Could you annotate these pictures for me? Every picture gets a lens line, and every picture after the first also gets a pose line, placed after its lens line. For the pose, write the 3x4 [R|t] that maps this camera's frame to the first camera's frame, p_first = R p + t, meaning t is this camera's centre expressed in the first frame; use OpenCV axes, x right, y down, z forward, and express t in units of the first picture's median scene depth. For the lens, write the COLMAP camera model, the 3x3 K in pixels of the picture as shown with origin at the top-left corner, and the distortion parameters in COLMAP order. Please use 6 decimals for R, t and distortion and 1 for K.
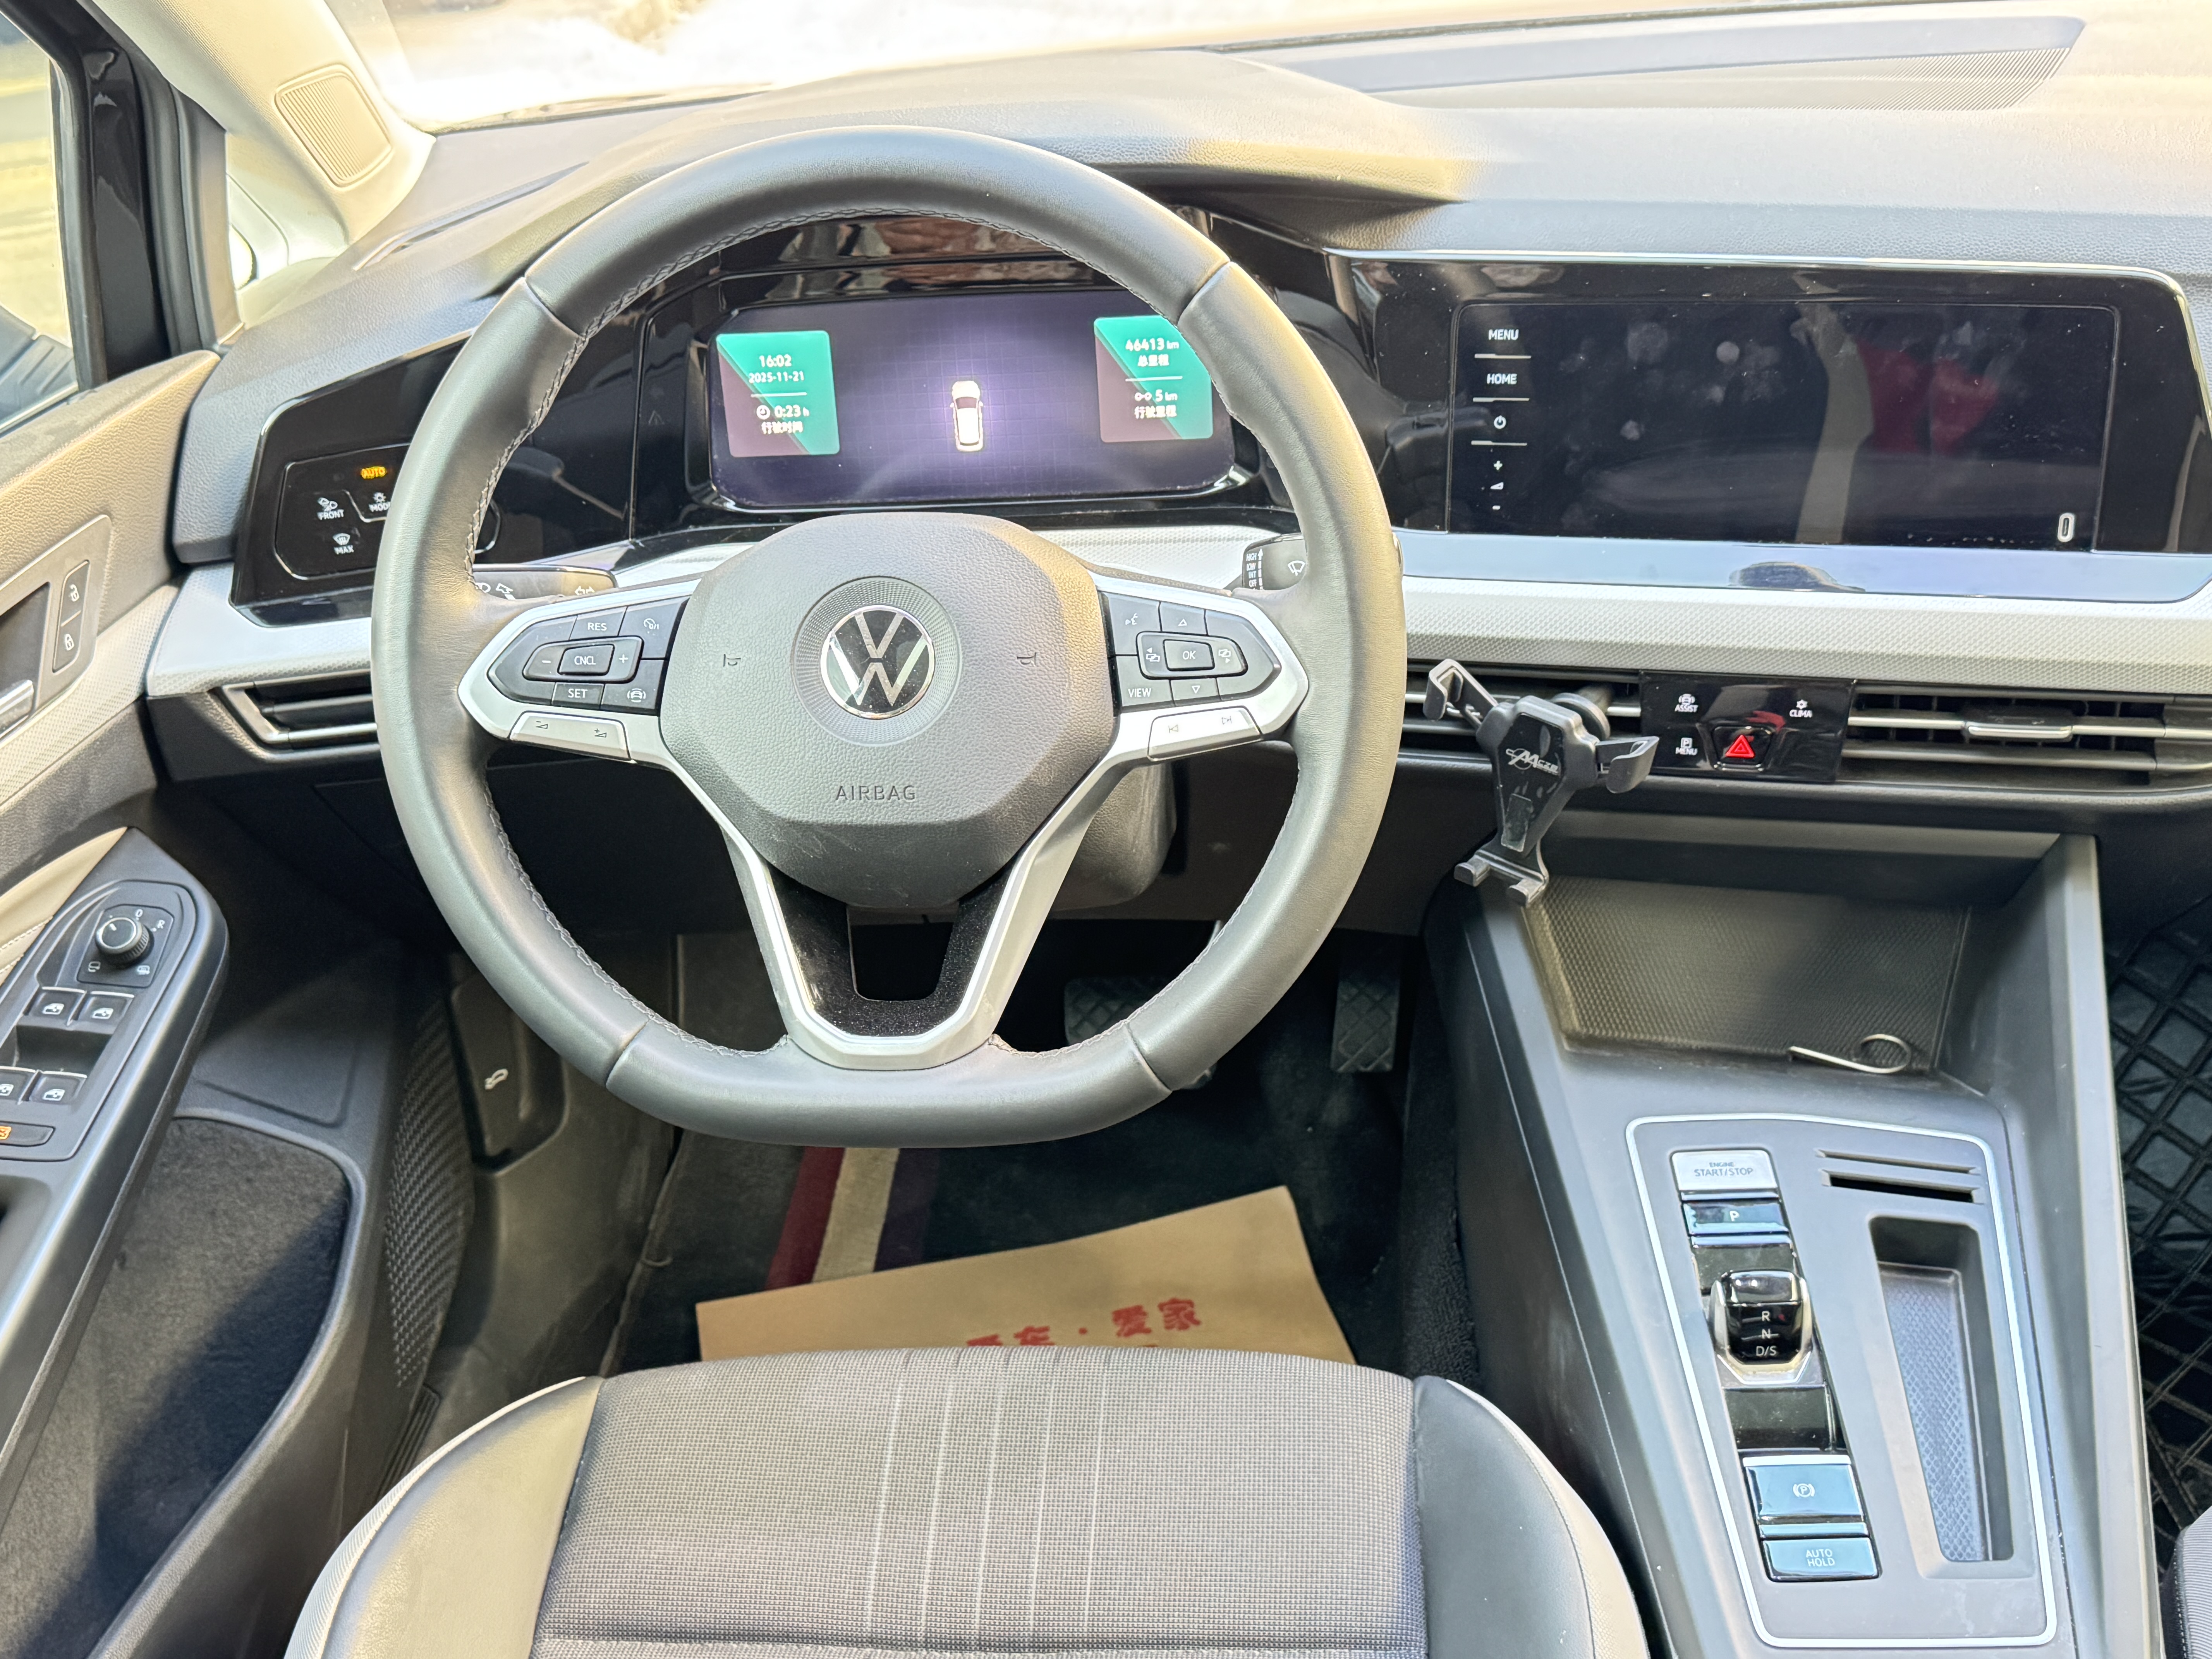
lens RADIAL K [[2270.6, 0, 1106.0], [0, 2270.6, 829.5], [0, 0, 1]] dist [0.190269, -0.356904]
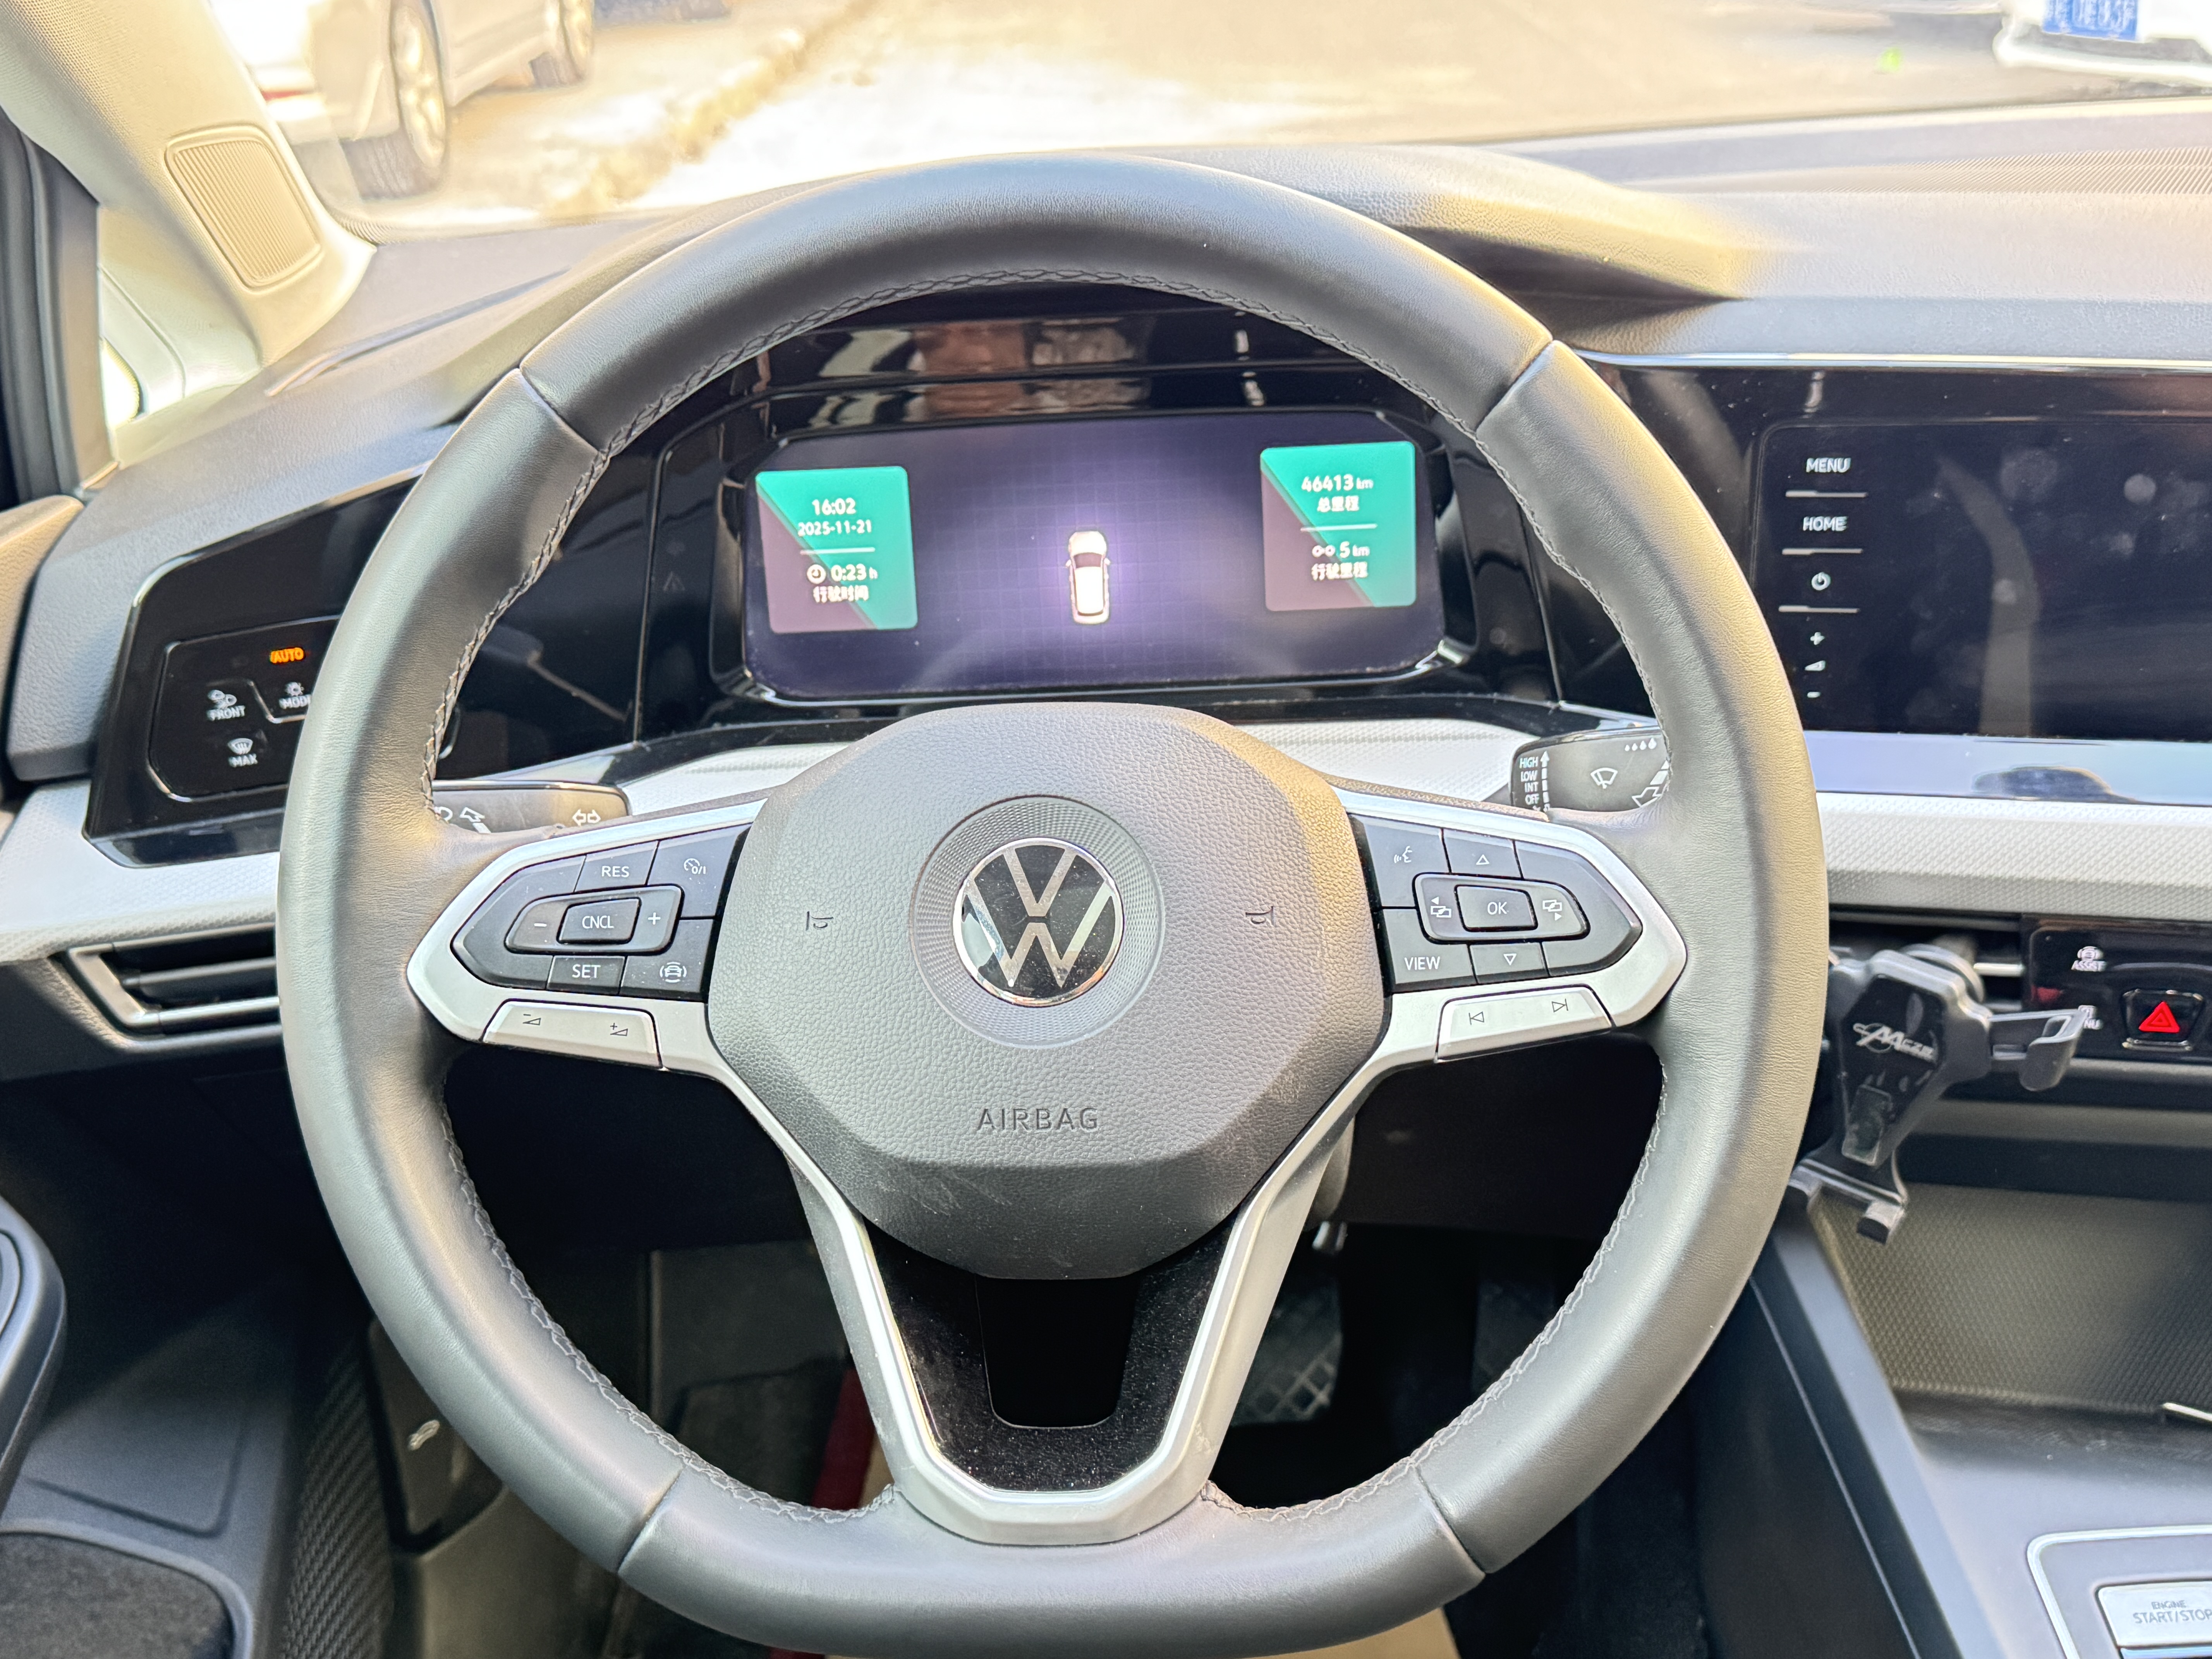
lens RADIAL K [[2243.5, 0, 1106.0], [0, 2243.5, 829.5], [0, 0, 1]] dist [0.173819, -0.349625]
pose [[0.999147, -0.005363, 0.040941, -0.090438], [0.008786, 0.996437, -0.083887, -0.037813], [-0.040345, 0.084175, 0.995634, 0.283097]]
